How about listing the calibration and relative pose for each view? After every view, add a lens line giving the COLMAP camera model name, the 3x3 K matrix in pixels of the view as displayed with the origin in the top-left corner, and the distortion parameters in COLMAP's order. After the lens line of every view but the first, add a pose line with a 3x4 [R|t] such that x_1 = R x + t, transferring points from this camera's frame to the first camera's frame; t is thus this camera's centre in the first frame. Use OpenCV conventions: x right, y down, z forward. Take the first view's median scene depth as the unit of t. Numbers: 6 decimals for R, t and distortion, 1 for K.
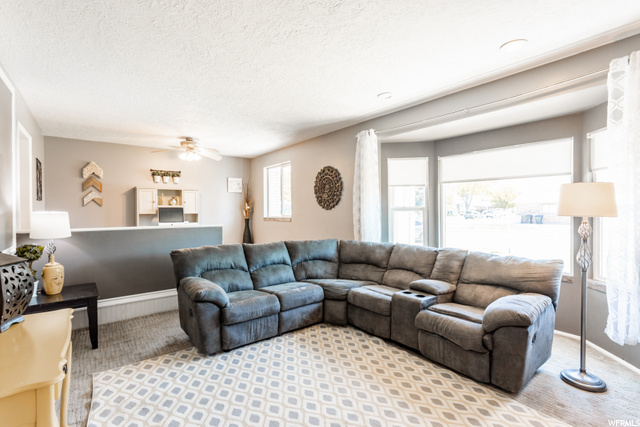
lens RADIAL K [[302.2, 0, 317.3], [0, 302.2, 210.5], [0, 0, 1]] dist [0.000111, 0.001208]
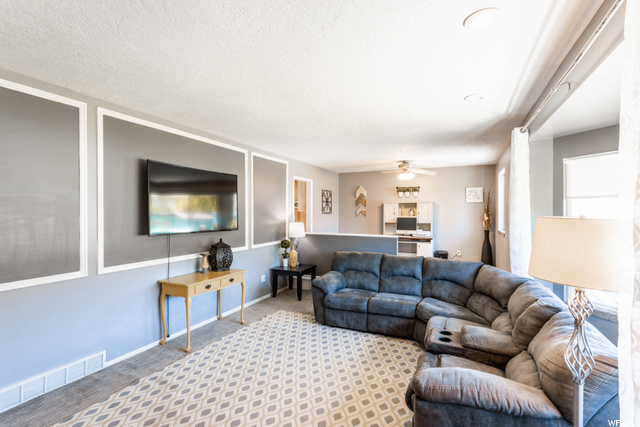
lens RADIAL K [[302.2, 0, 318.9], [0, 302.2, 215.0], [0, 0, 1]] dist [0.000111, 0.001208]
pose [[0.455108, 0.014166, -0.890324, 0.794543], [-0.003335, 0.999894, 0.014204, -0.068436], [0.890430, -0.003495, 0.455107, 0.251757]]
